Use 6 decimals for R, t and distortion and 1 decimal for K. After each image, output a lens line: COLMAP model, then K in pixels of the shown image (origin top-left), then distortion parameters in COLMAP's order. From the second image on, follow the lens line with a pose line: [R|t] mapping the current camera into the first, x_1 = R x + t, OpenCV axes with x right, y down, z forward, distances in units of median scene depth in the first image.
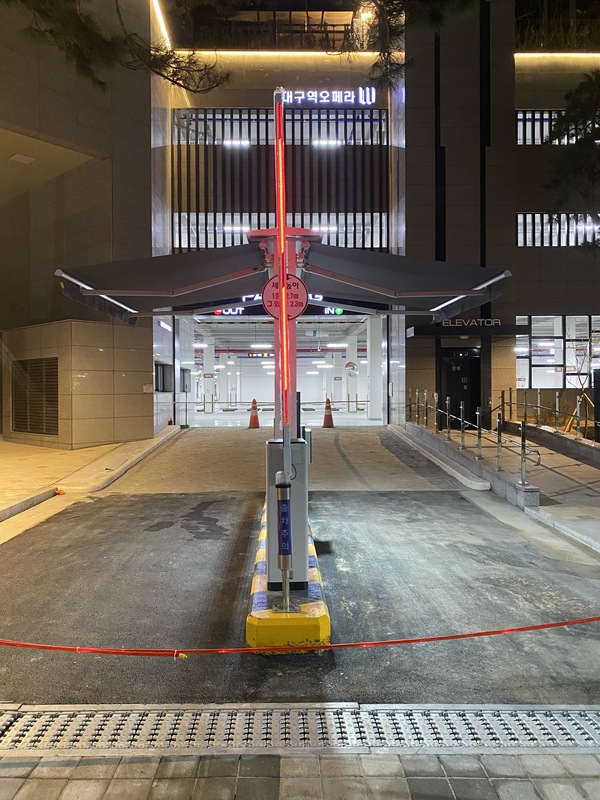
lens RADIAL K [[613.7, 0, 294.1], [0, 613.7, 398.2], [0, 0, 1]] dist [0.002534, -0.006654]
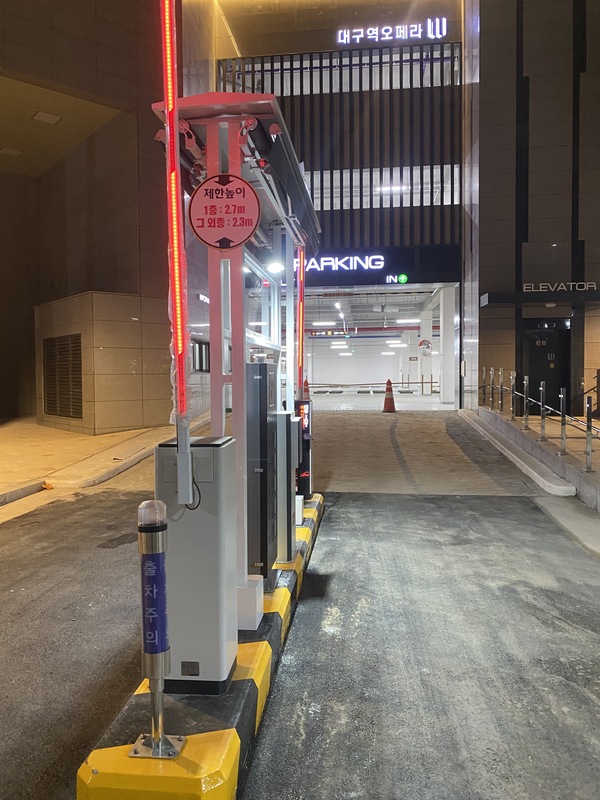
lens RADIAL K [[613.7, 0, 295.0], [0, 613.7, 396.9], [0, 0, 1]] dist [0.002534, -0.006654]
pose [[0.990678, 0.002639, -0.136200, 0.054285], [0.000912, 0.999662, 0.025997, 0.003854], [0.136223, -0.025879, 0.990340, 0.140044]]
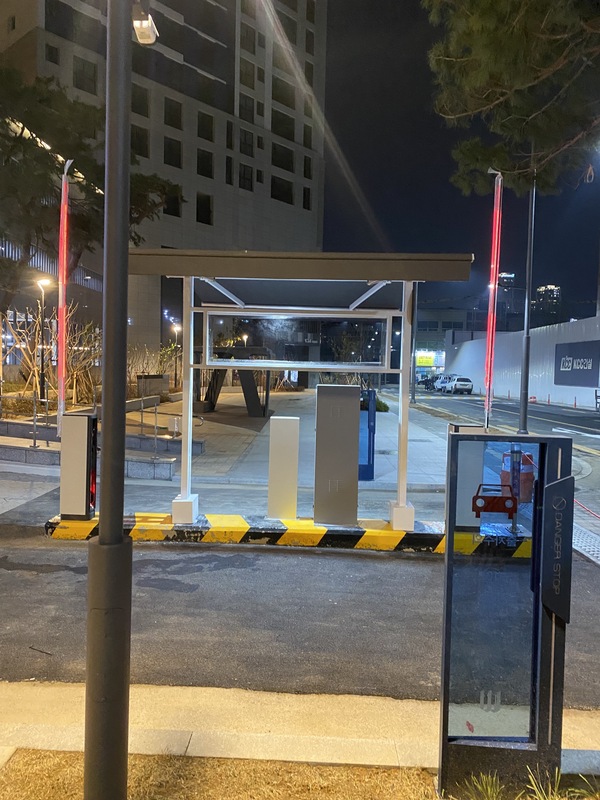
lens RADIAL K [[613.7, 0, 292.5], [0, 613.7, 398.1], [0, 0, 1]] dist [0.002534, -0.006654]
pose [[0.049383, -0.043237, 0.997844, -0.462871], [-0.008345, 0.999010, 0.043700, -0.015151], [-0.998745, -0.010485, 0.048973, 0.437236]]
